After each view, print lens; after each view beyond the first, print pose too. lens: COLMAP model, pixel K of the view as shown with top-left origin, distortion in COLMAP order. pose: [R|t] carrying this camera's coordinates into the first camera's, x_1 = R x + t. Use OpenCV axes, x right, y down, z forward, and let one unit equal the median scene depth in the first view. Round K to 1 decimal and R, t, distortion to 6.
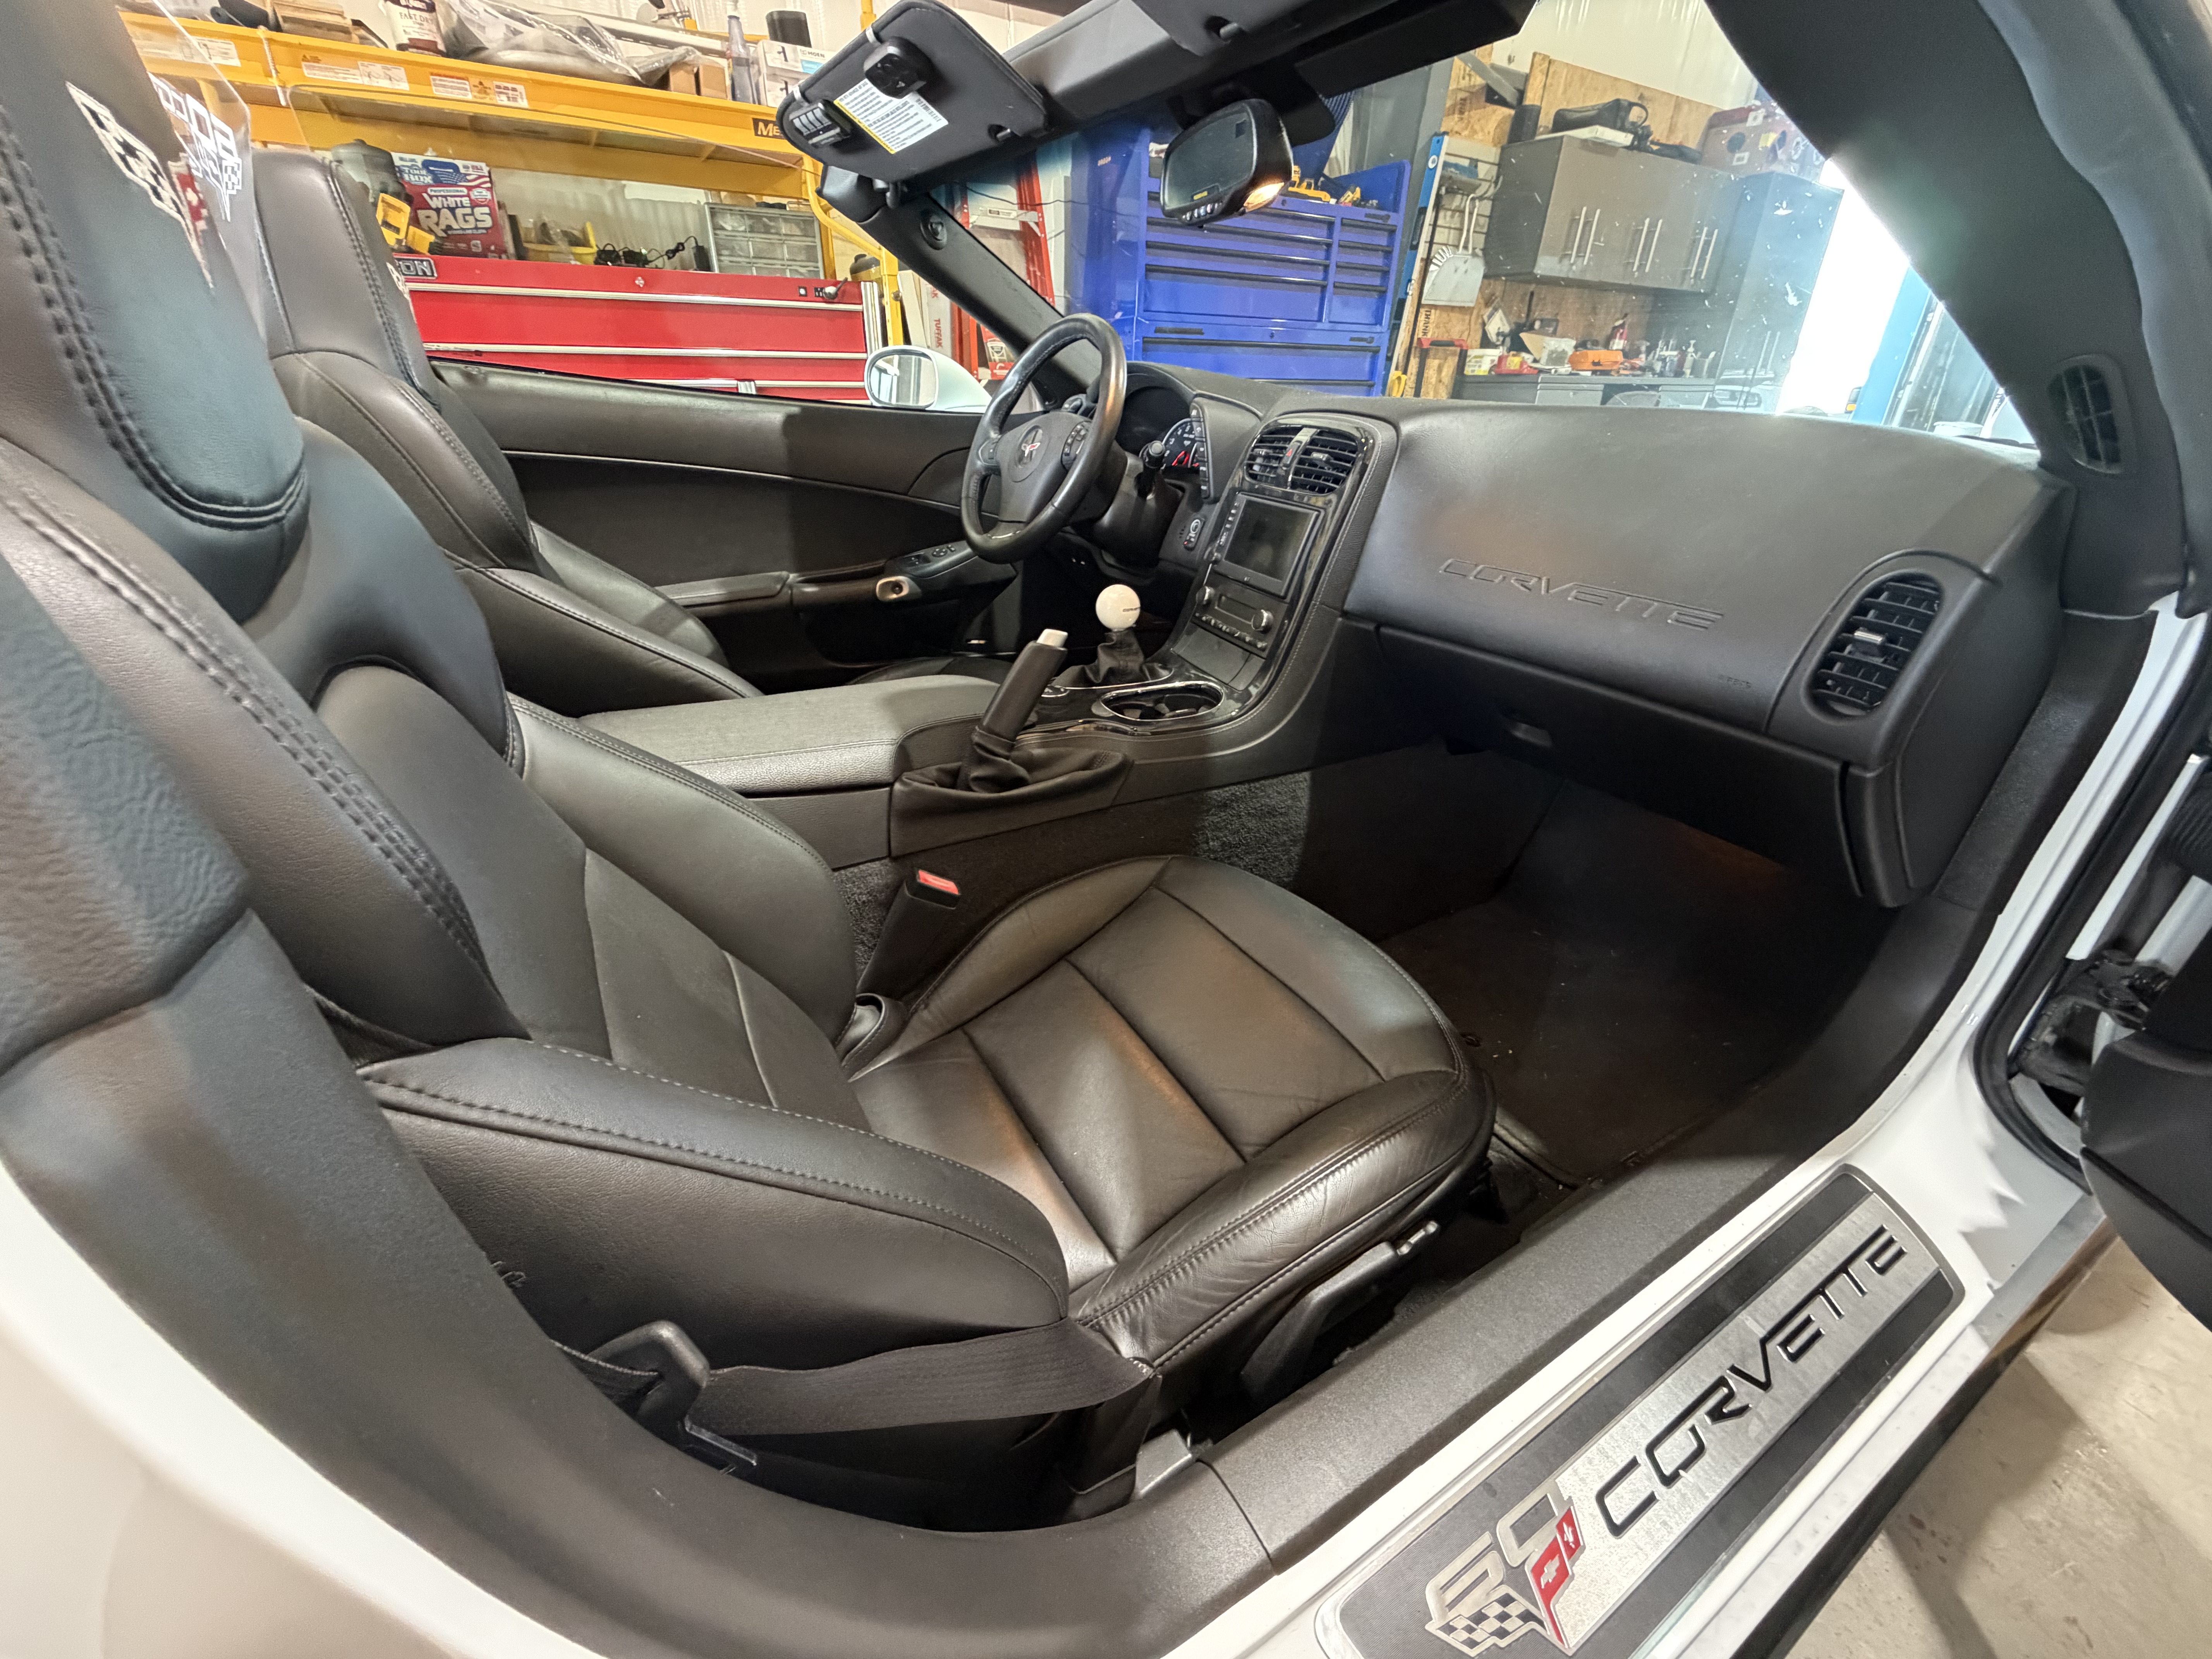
lens RADIAL K [[893.1, 0, 1106.0], [0, 893.1, 829.5], [0, 0, 1]] dist [0.000104, 0.000015]
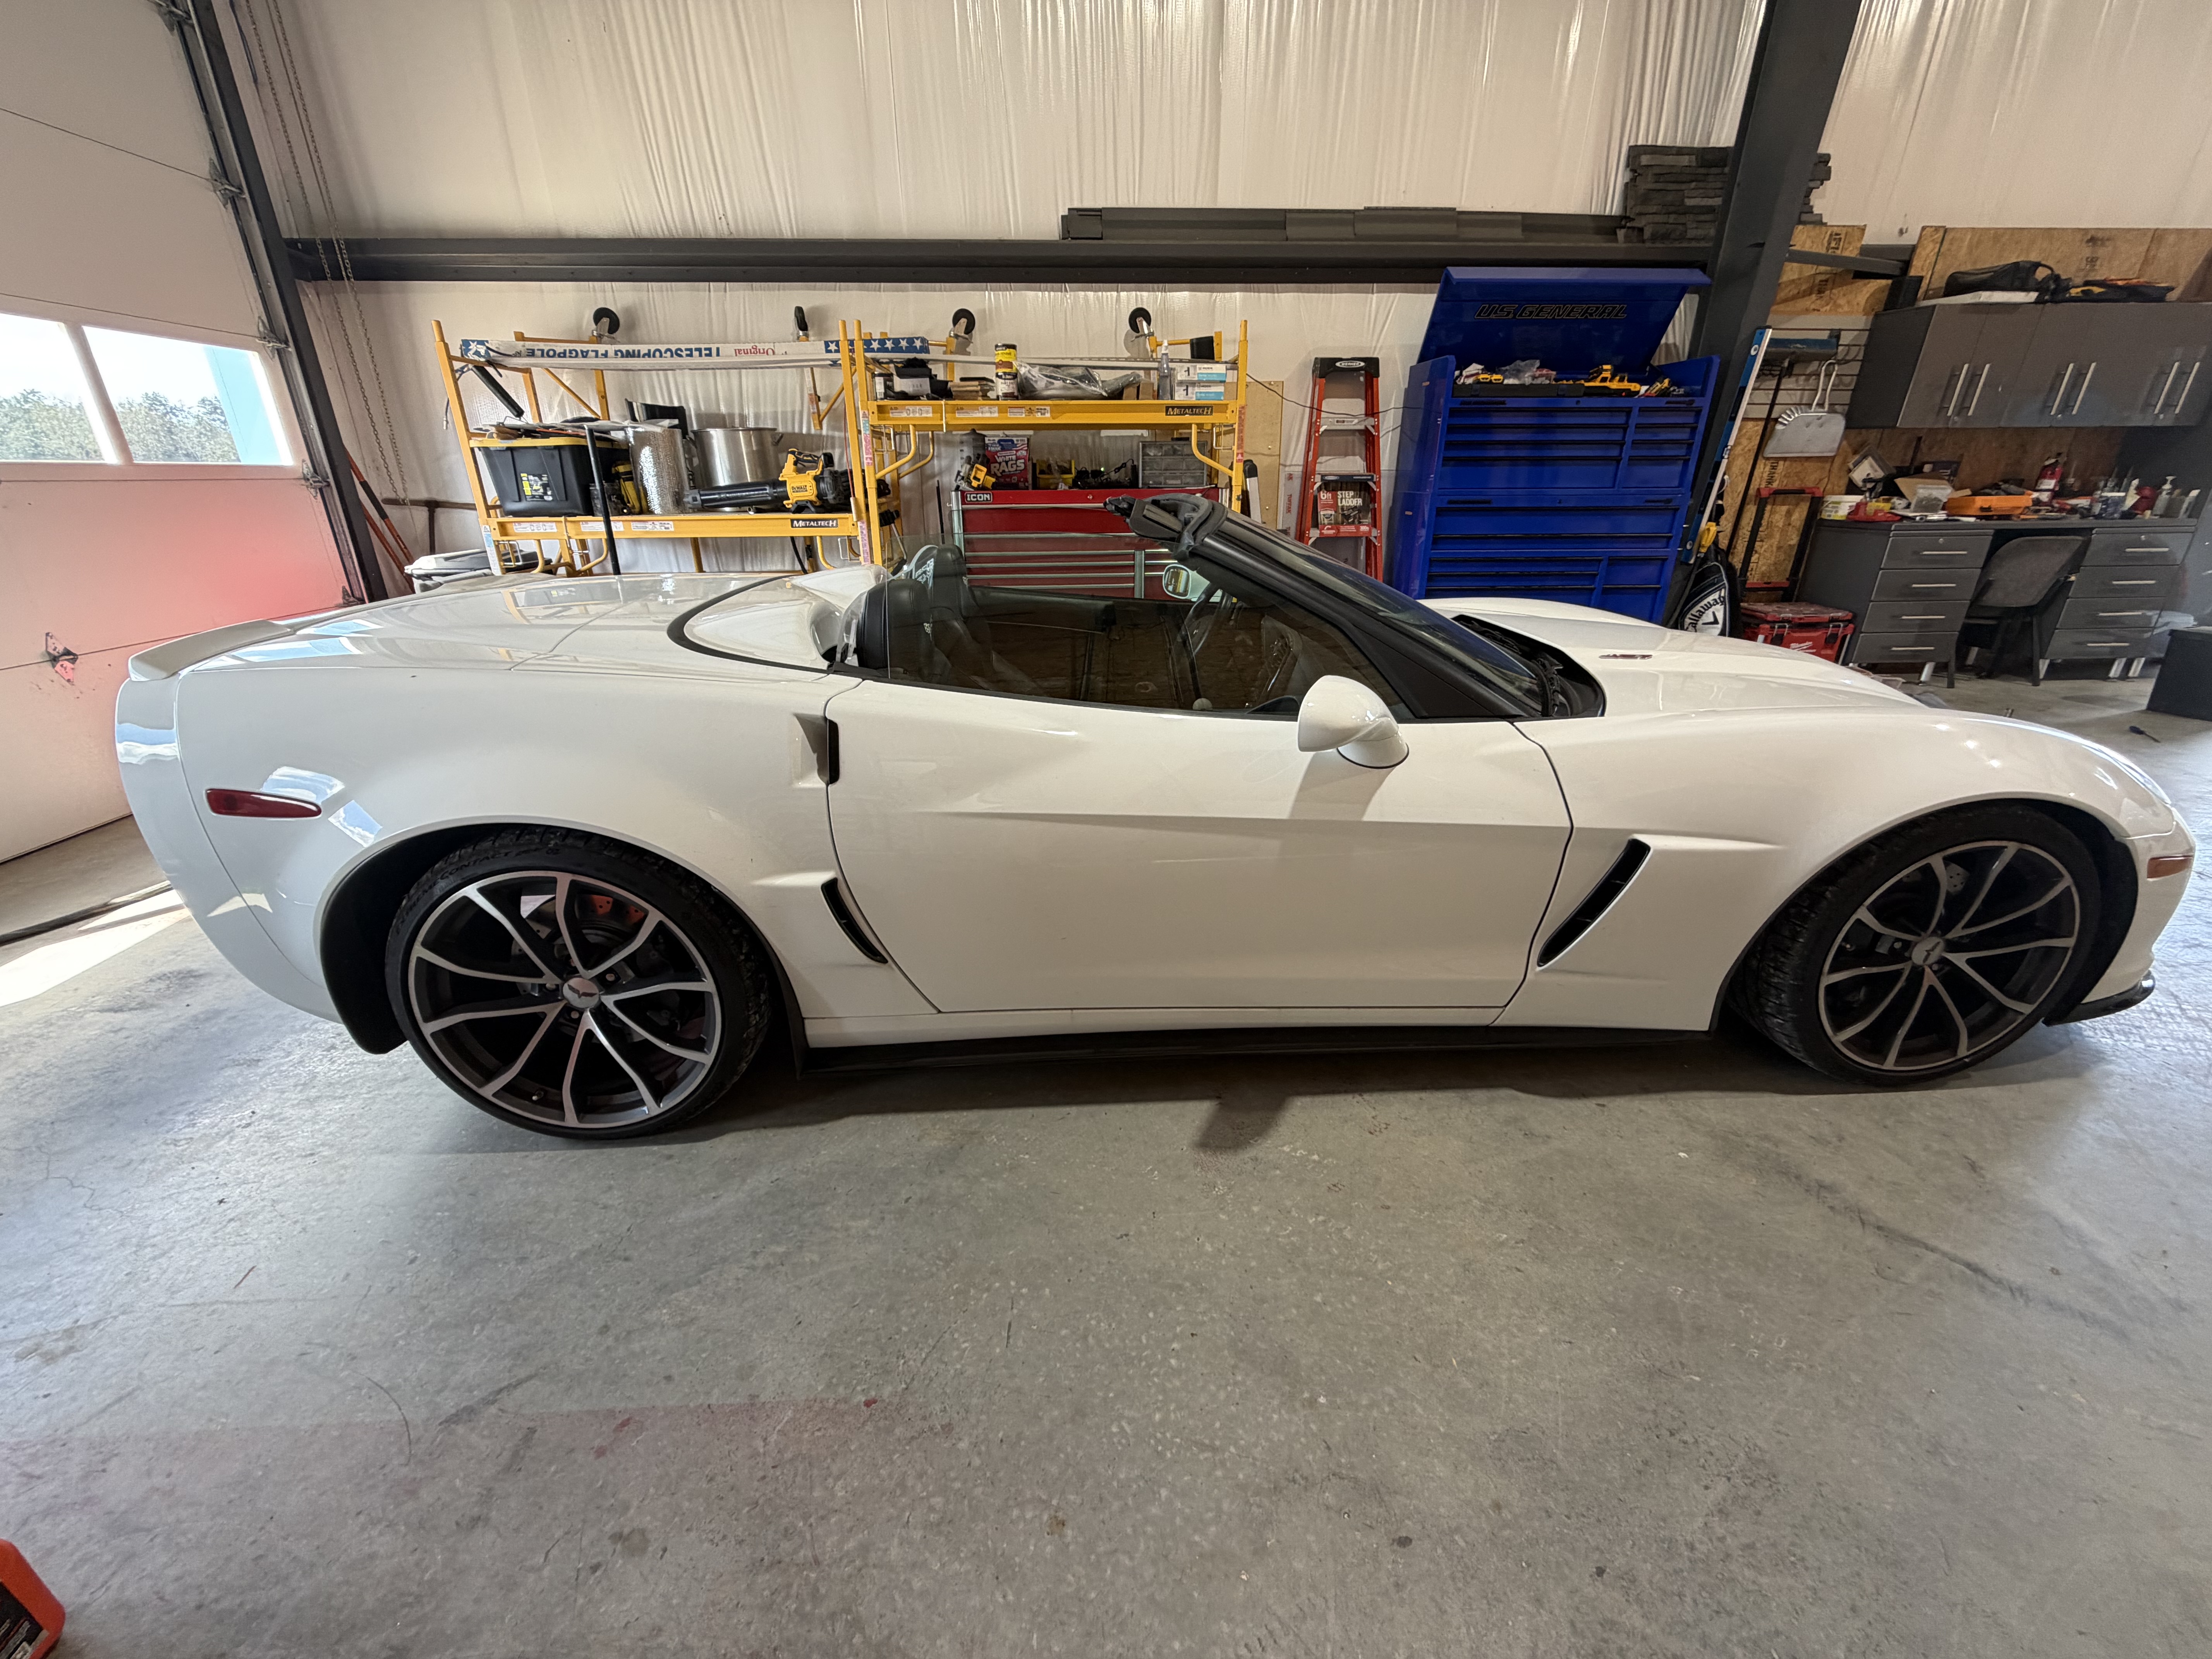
lens RADIAL K [[893.1, 0, 1106.0], [0, 893.1, 829.5], [0, 0, 1]] dist [0.000104, 0.000015]
pose [[0.887563, 0.156250, -0.433379, 0.191600], [-0.191853, 0.980634, -0.039361, 0.044914], [0.418836, 0.118080, 0.900352, -0.253525]]
